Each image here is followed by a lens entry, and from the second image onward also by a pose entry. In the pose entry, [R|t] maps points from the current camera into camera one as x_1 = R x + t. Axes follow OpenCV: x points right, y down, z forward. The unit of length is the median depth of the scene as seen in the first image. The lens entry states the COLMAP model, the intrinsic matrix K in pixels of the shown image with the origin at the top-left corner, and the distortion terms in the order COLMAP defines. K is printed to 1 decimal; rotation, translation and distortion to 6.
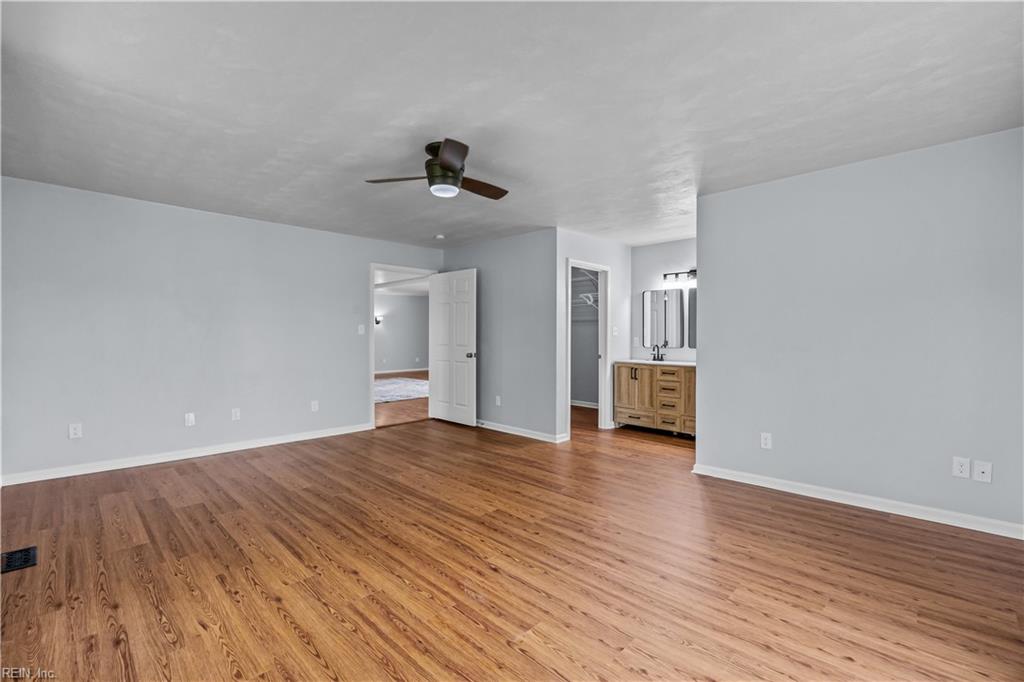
lens RADIAL K [[452.9, 0, 512.9], [0, 452.9, 338.6], [0, 0, 1]] dist [0.002686, 0.000219]
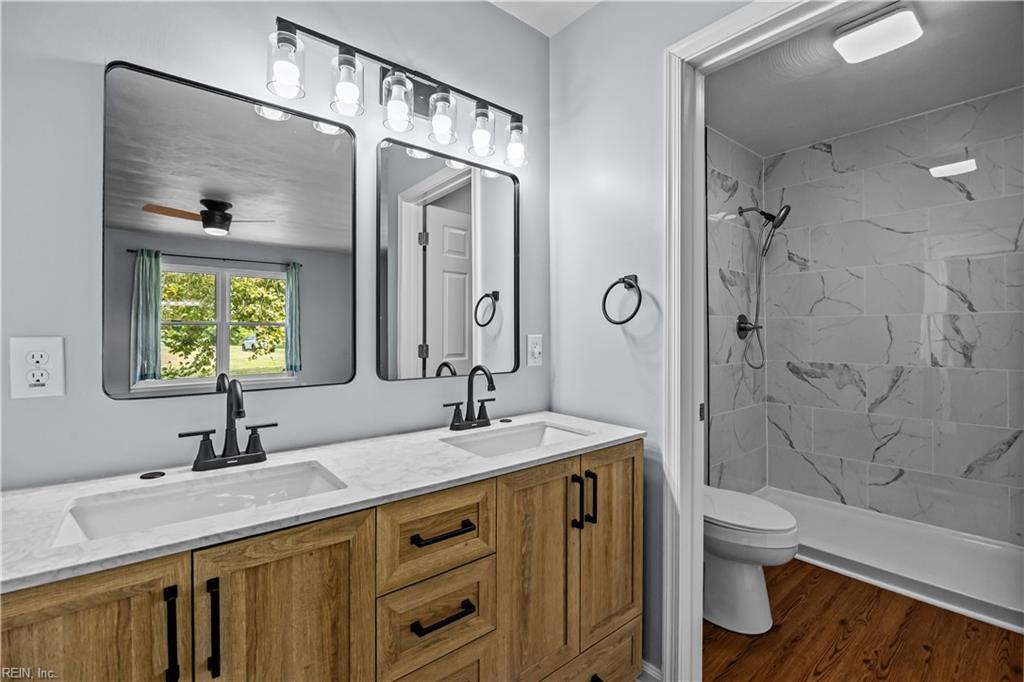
lens RADIAL K [[452.9, 0, 513.0], [0, 452.9, 339.3], [0, 0, 1]] dist [0.002686, 0.000219]
pose [[0.091820, -0.003671, 0.995769, 0.161078], [0.005142, 0.999982, 0.003212, -0.001451], [-0.995762, 0.004825, 0.091837, 0.939334]]
